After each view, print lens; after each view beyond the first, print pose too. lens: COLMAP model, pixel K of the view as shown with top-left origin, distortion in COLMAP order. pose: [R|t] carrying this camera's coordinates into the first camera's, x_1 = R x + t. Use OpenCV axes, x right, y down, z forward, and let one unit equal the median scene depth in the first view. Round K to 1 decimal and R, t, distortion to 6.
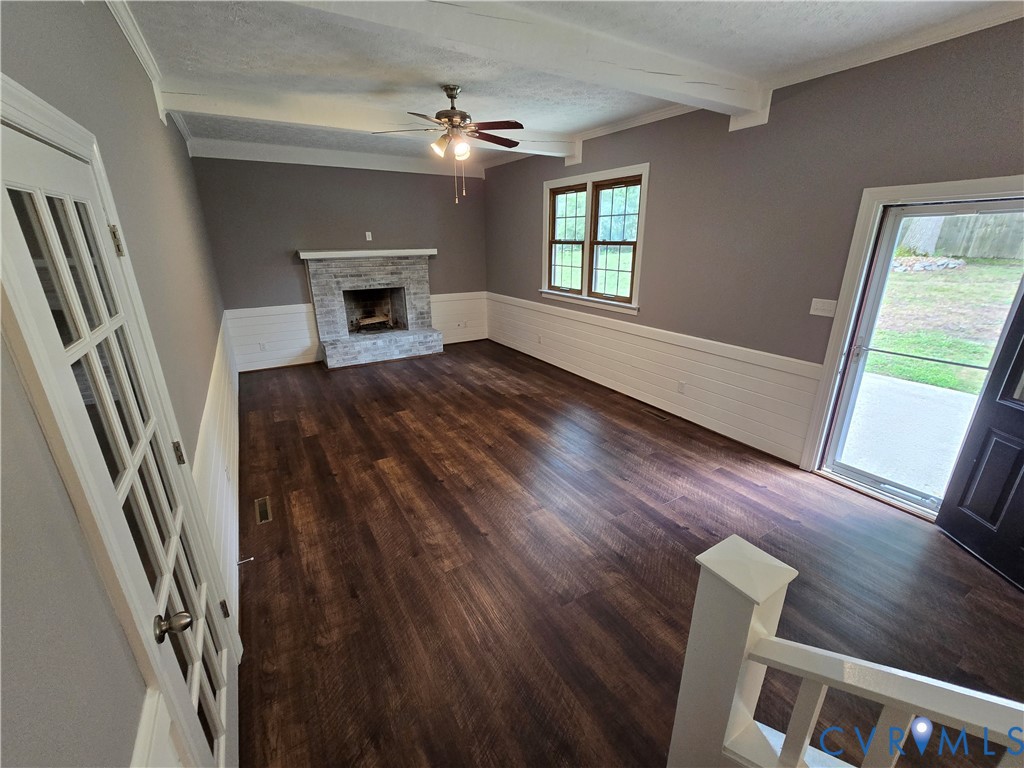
lens RADIAL K [[421.6, 0, 515.3], [0, 421.6, 387.2], [0, 0, 1]] dist [-0.004257, 0.000065]
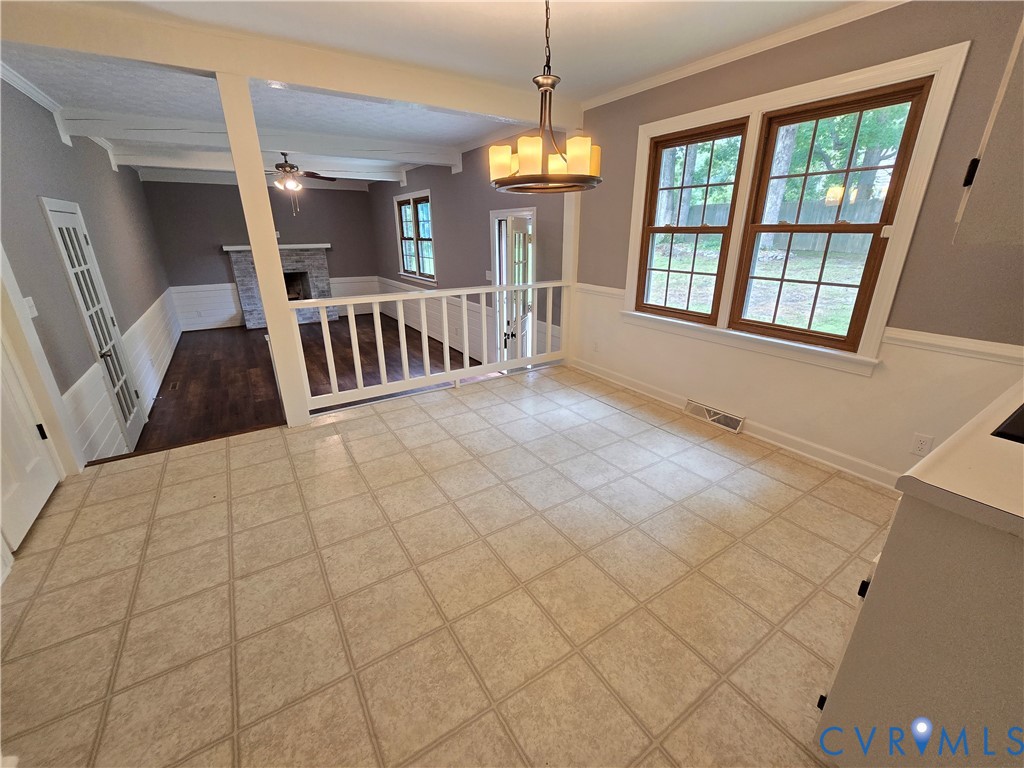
lens RADIAL K [[421.6, 0, 514.1], [0, 421.6, 390.2], [0, 0, 1]] dist [-0.004257, 0.000065]
pose [[0.999821, -0.005682, 0.018068, 0.477054], [0.005402, 0.999865, 0.015504, 0.161923], [-0.018153, -0.015404, 0.999717, -0.482760]]
